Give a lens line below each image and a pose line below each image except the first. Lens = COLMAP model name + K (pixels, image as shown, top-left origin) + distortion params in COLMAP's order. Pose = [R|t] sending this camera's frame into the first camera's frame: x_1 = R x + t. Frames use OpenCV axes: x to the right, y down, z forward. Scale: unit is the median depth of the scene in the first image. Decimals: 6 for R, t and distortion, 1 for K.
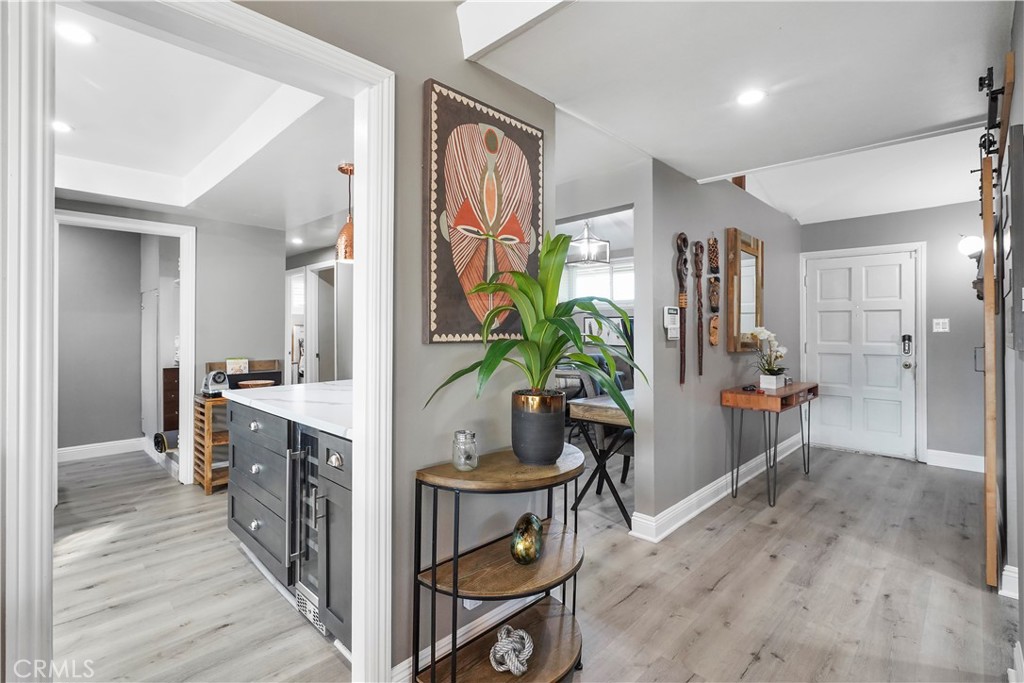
lens RADIAL K [[474.5, 0, 515.7], [0, 474.5, 331.4], [0, 0, 1]] dist [0.007626, 0.003296]
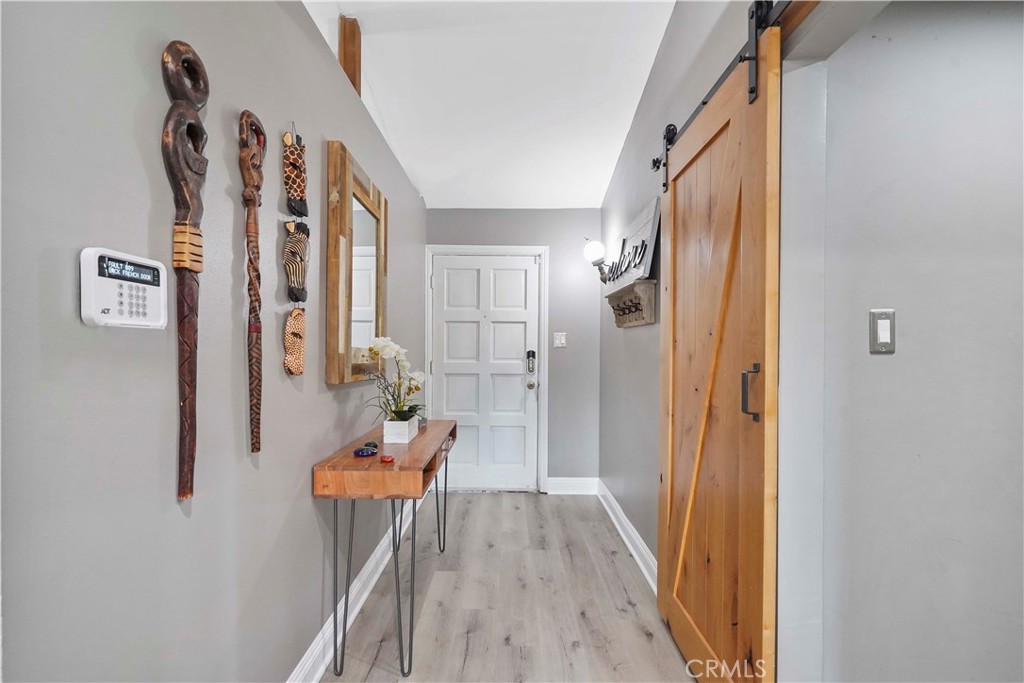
lens RADIAL K [[474.5, 0, 511.3], [0, 474.5, 345.5], [0, 0, 1]] dist [0.007626, 0.003296]
pose [[0.721666, 0.005479, 0.692220, 0.230071], [-0.001533, 0.999979, -0.006317, 0.004164], [-0.692240, 0.003498, 0.721659, 0.484070]]
